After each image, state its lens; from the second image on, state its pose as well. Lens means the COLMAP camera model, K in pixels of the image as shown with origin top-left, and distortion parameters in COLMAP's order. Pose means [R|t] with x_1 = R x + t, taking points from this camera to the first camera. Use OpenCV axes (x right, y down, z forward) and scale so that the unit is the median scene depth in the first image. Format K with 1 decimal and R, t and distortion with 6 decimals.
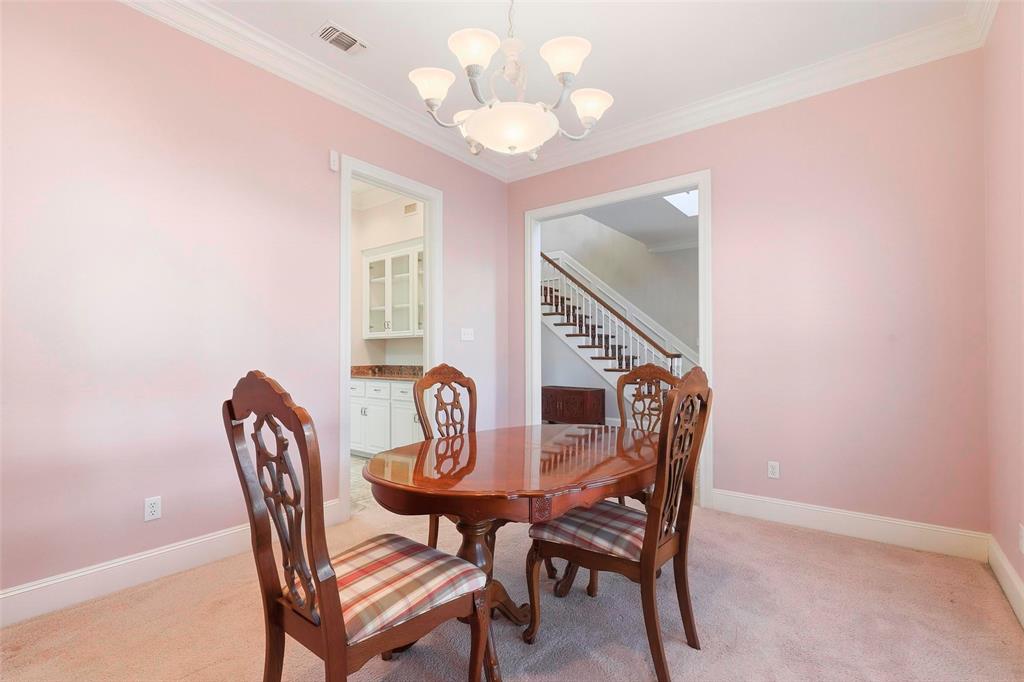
lens RADIAL K [[466.1, 0, 515.8], [0, 466.1, 349.3], [0, 0, 1]] dist [-0.000601, -0.000273]
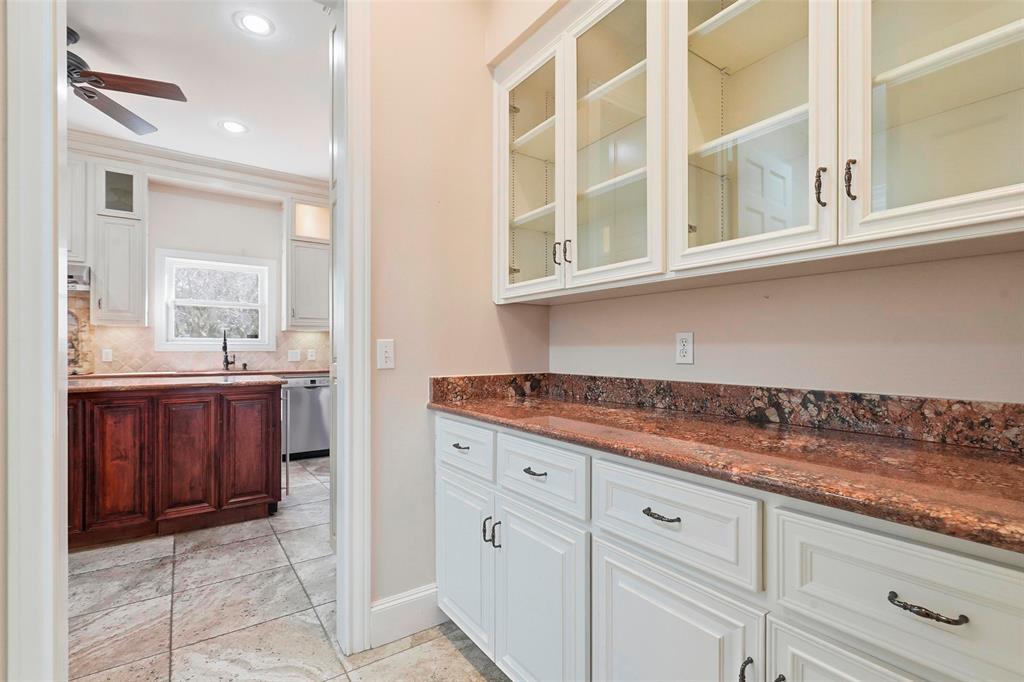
lens RADIAL K [[466.1, 0, 515.8], [0, 466.1, 349.3], [0, 0, 1]] dist [-0.000601, -0.000273]
pose [[0.957618, 0.005583, -0.287989, -0.203005], [-0.002111, 0.999921, 0.012364, 0.010005], [0.288035, -0.011232, 0.957554, 0.649577]]
